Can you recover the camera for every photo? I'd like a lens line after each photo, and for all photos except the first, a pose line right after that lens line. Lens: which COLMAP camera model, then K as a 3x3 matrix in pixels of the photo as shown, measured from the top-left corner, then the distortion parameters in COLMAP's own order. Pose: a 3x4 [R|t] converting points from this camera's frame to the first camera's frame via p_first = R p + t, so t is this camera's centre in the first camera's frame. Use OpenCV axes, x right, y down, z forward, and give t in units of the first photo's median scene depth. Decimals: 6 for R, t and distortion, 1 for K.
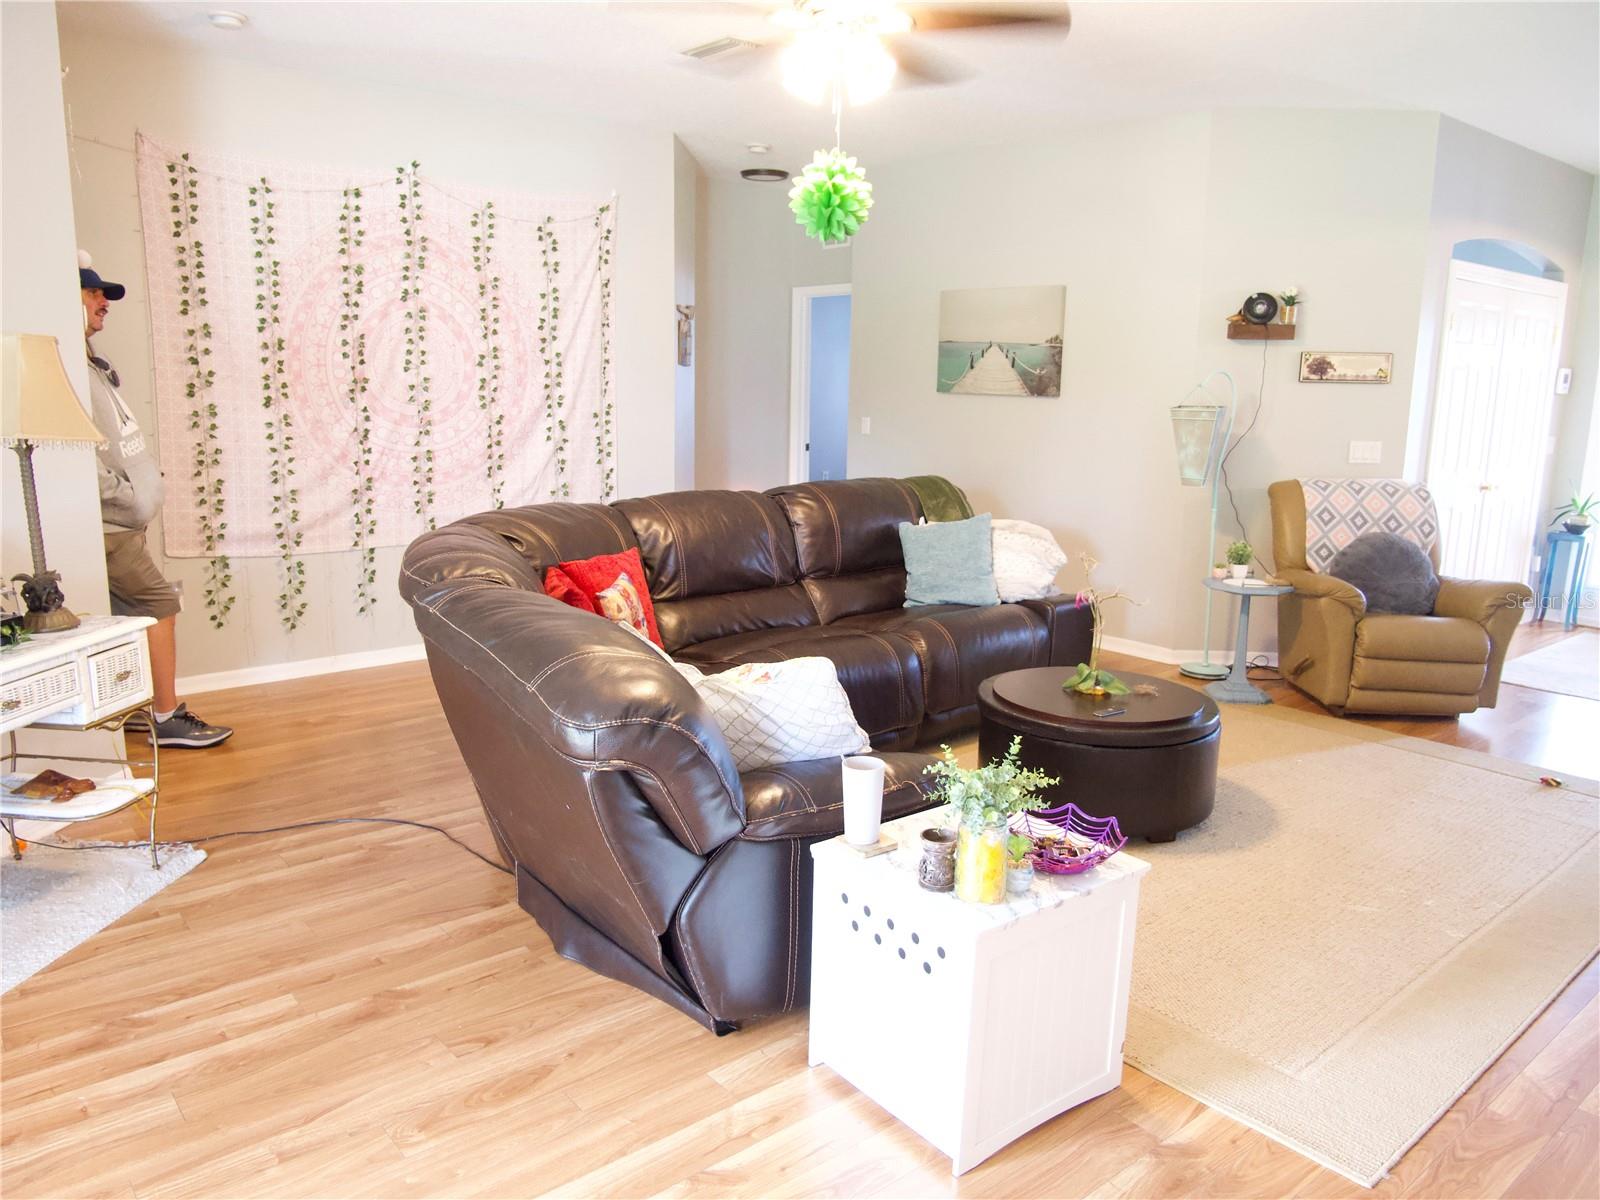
lens RADIAL K [[1156.9, 0, 801.4], [0, 1156.9, 602.2], [0, 0, 1]] dist [-0.025609, -0.003472]
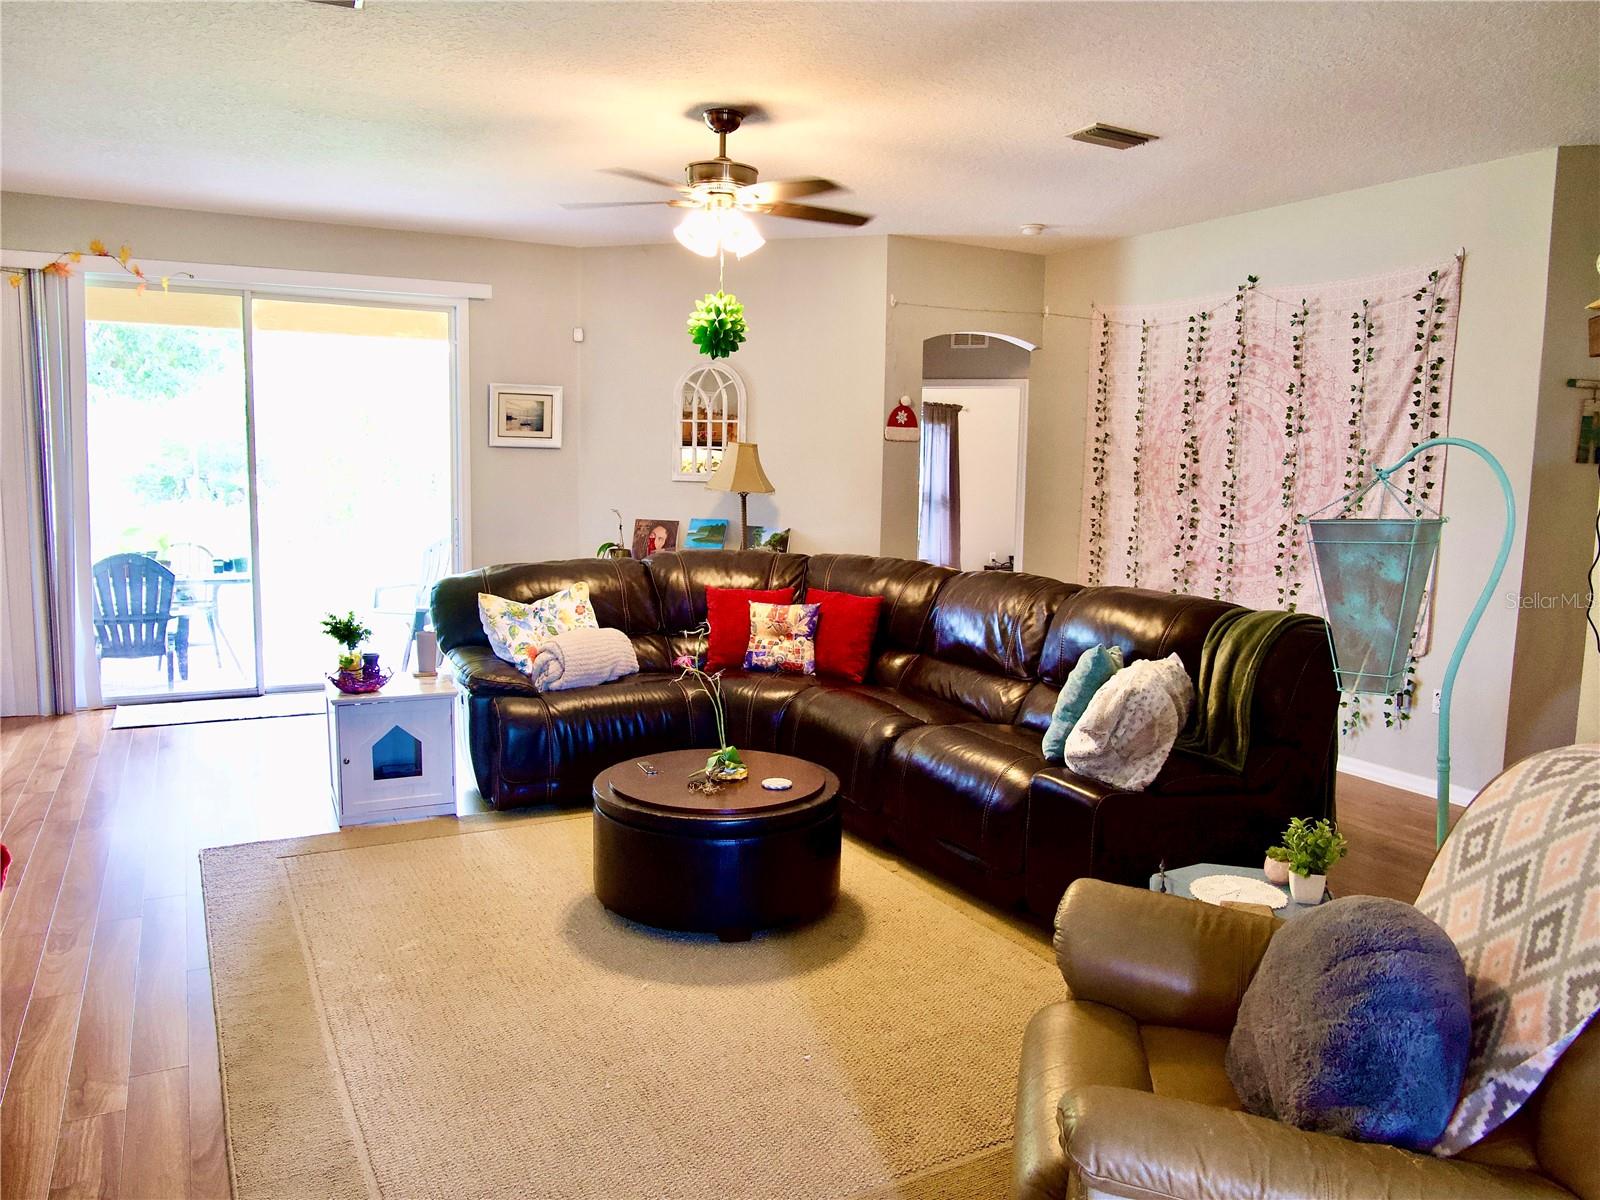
lens RADIAL K [[1159.0, 0, 801.4], [0, 1159.0, 606.9], [0, 0, 1]] dist [-0.027866, -0.002622]
pose [[-0.204657, 0.104916, -0.973195, 0.938969], [-0.211125, 0.966105, 0.148550, -0.175450], [0.955794, 0.235868, -0.175570, 0.969409]]
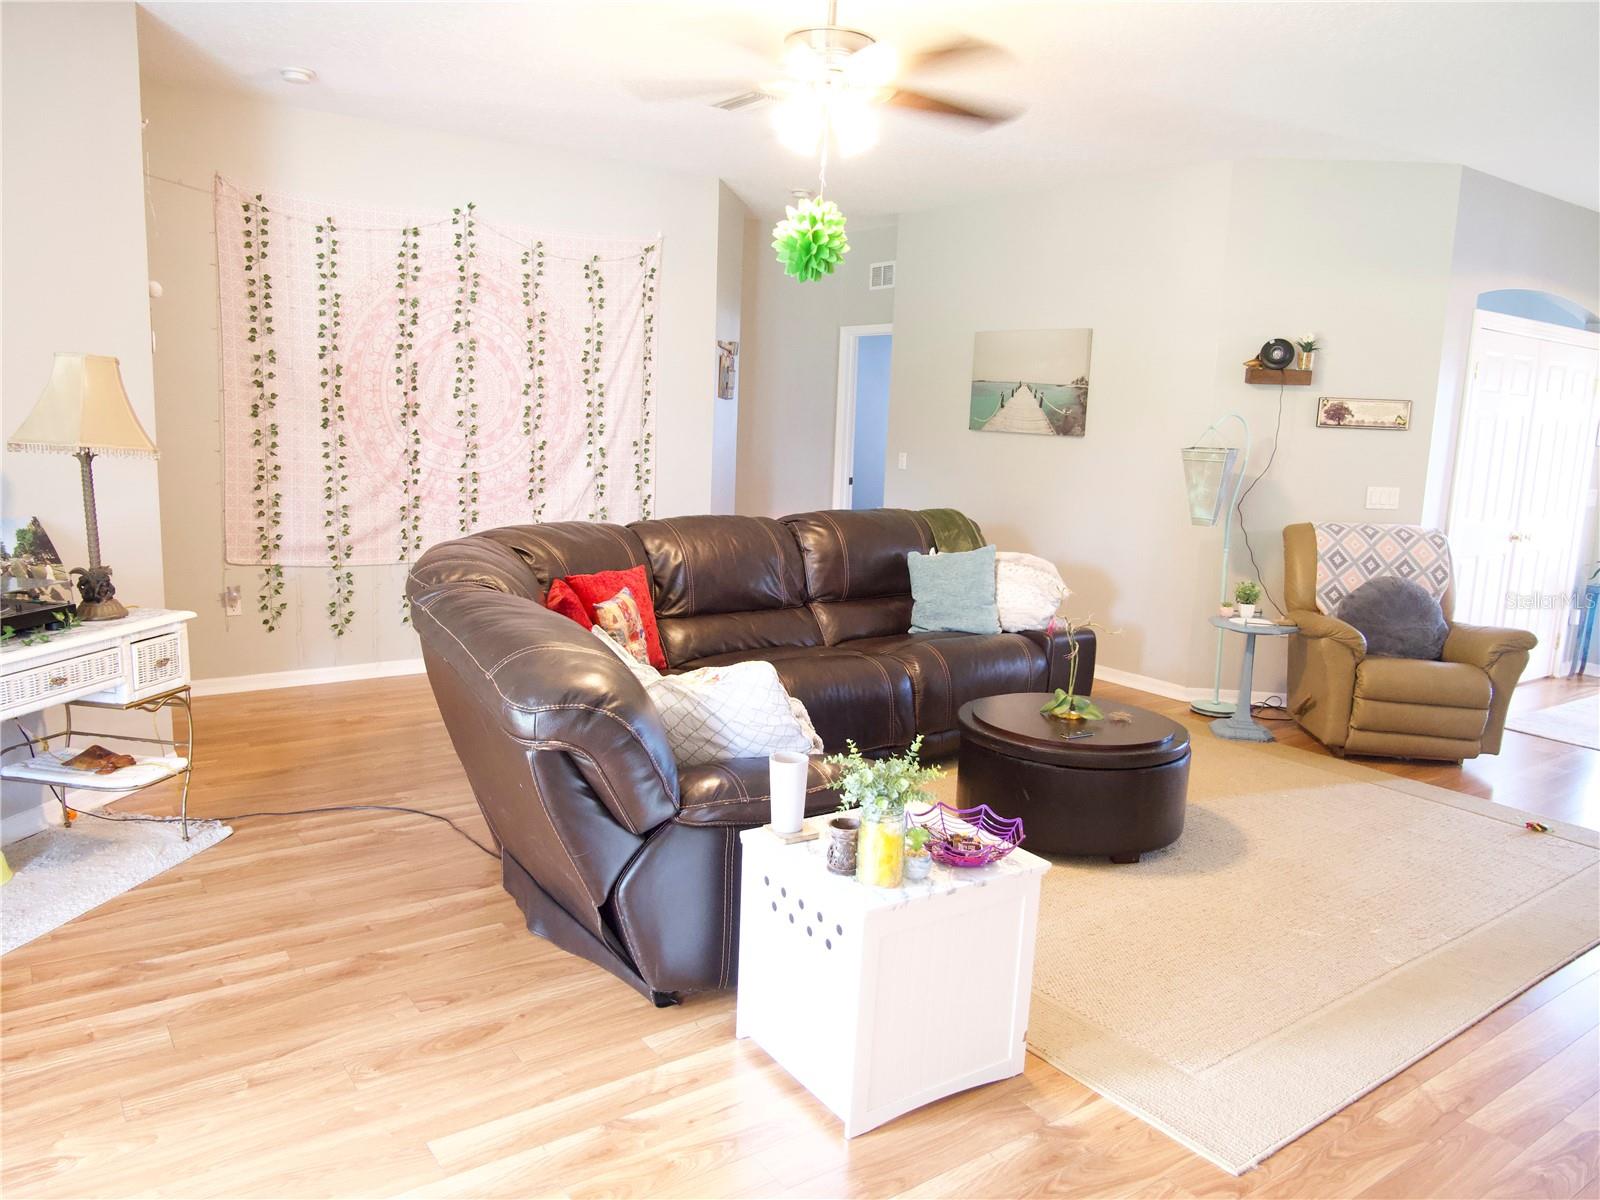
lens RADIAL K [[1159.0, 0, 801.4], [0, 1159.0, 606.9], [0, 0, 1]] dist [-0.027866, -0.002622]
pose [[0.997061, 0.033074, -0.069104, 0.065761], [-0.035025, 0.999016, -0.027215, 0.012641], [0.068136, 0.029555, 0.997238, -0.045689]]
